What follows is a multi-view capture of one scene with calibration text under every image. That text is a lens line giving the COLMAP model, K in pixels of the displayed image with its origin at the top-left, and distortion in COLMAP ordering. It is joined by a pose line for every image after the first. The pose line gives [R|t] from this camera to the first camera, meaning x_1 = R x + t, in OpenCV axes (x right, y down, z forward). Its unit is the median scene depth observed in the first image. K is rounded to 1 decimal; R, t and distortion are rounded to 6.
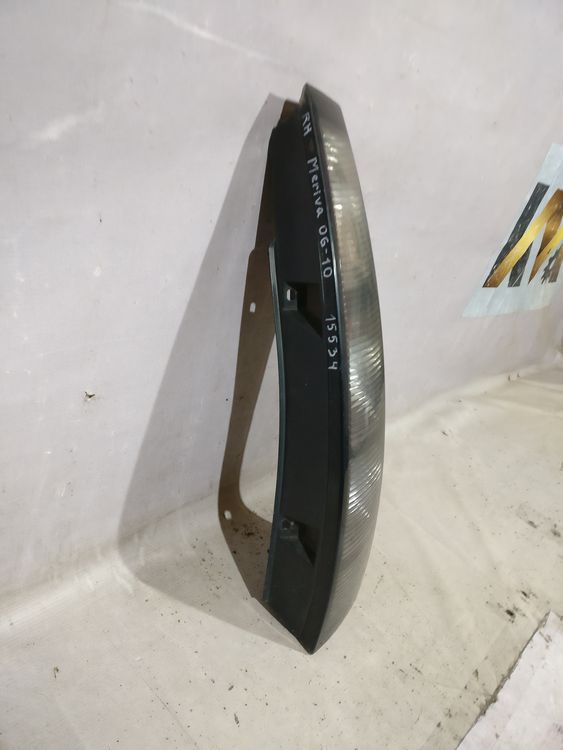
lens RADIAL K [[604.2, 0, 280.2], [0, 604.2, 389.2], [0, 0, 1]] dist [-0.074730, 0.173323]
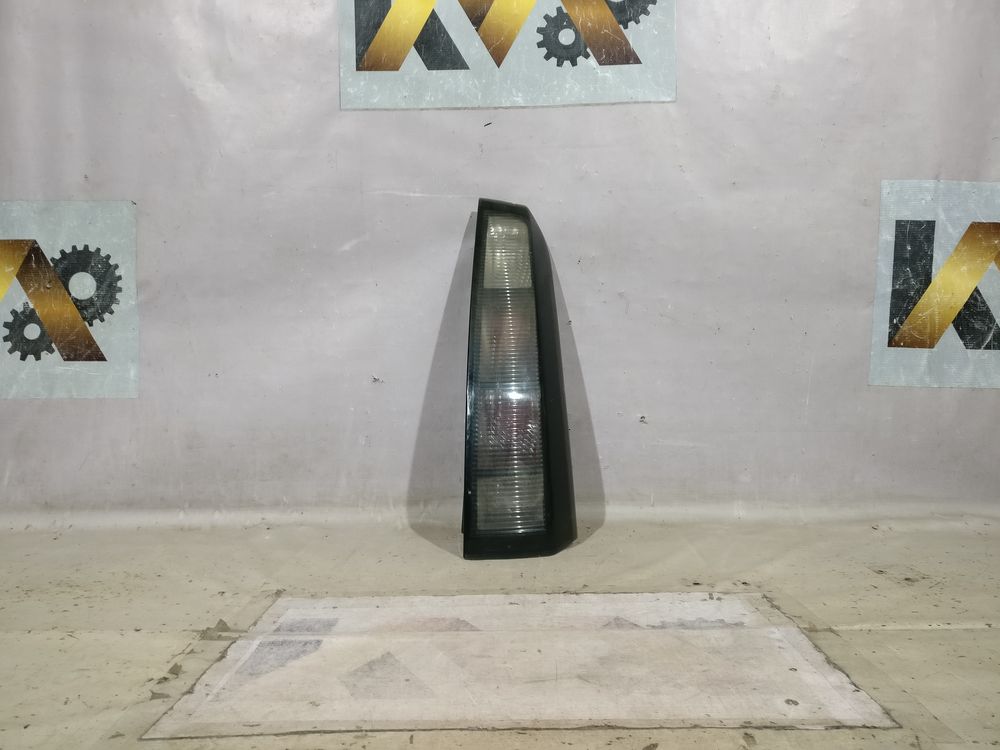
lens RADIAL K [[793.0, 0, 487.2], [0, 793.0, 369.8], [0, 0, 1]] dist [0.046912, 0.003521]
pose [[0.622547, -0.272212, -0.733714, 1.426244], [-0.210101, 0.844998, -0.491768, 0.941657], [0.753852, 0.460303, 0.468859, 0.104445]]
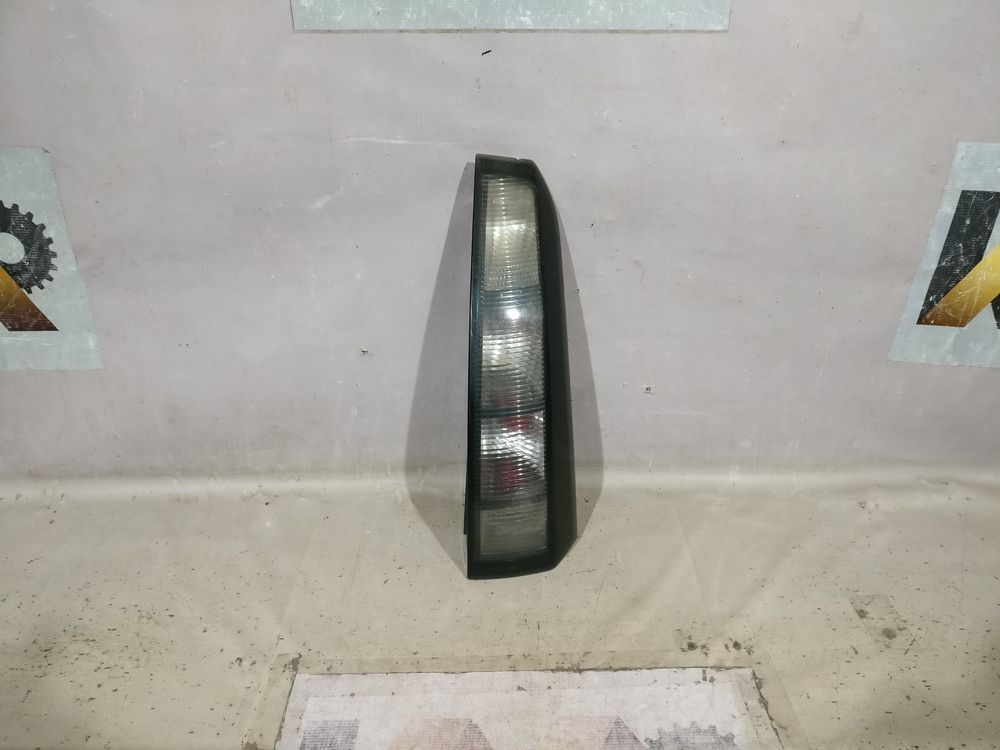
lens RADIAL K [[802.7, 0, 500.0], [0, 802.7, 375.0], [0, 0, 1]] dist [0.045712, 0.009037]
pose [[0.657527, 0.073897, -0.749798, 1.382867], [-0.194525, 0.978088, -0.074191, 0.143556], [0.727886, 0.194637, 0.657494, -0.151719]]
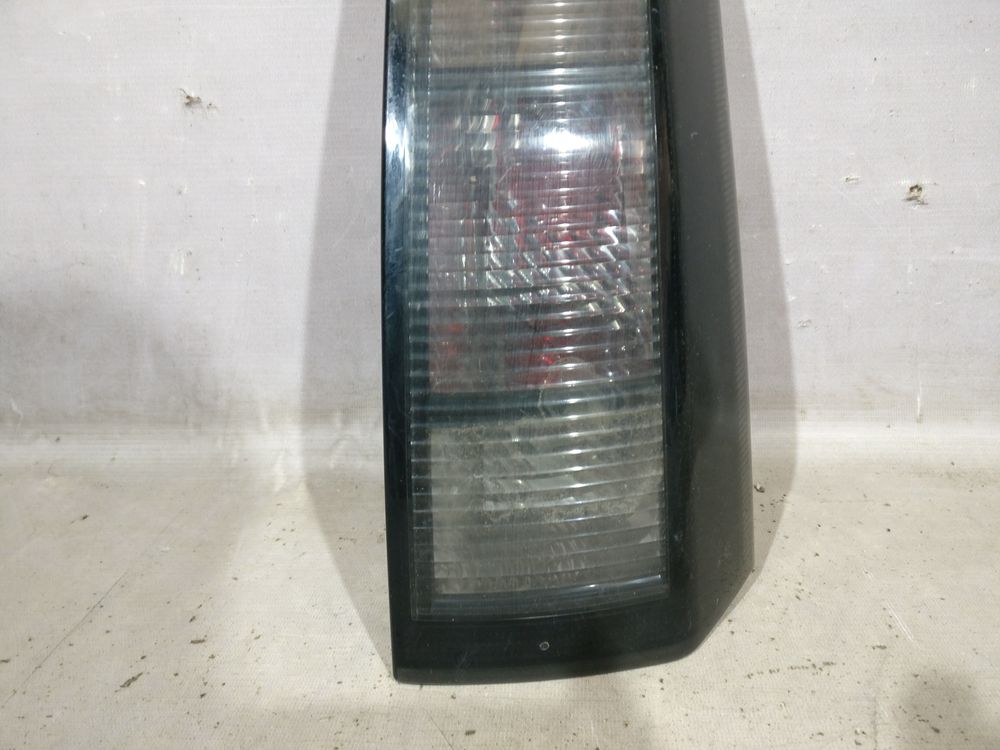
lens RADIAL K [[805.6, 0, 505.7], [0, 805.6, 381.0], [0, 0, 1]] dist [-0.074730, 0.173323]
pose [[0.583232, -0.051921, -0.810645, 0.520348], [-0.211018, 0.954010, -0.212924, 0.372011], [0.784418, 0.295245, 0.545453, 0.758802]]
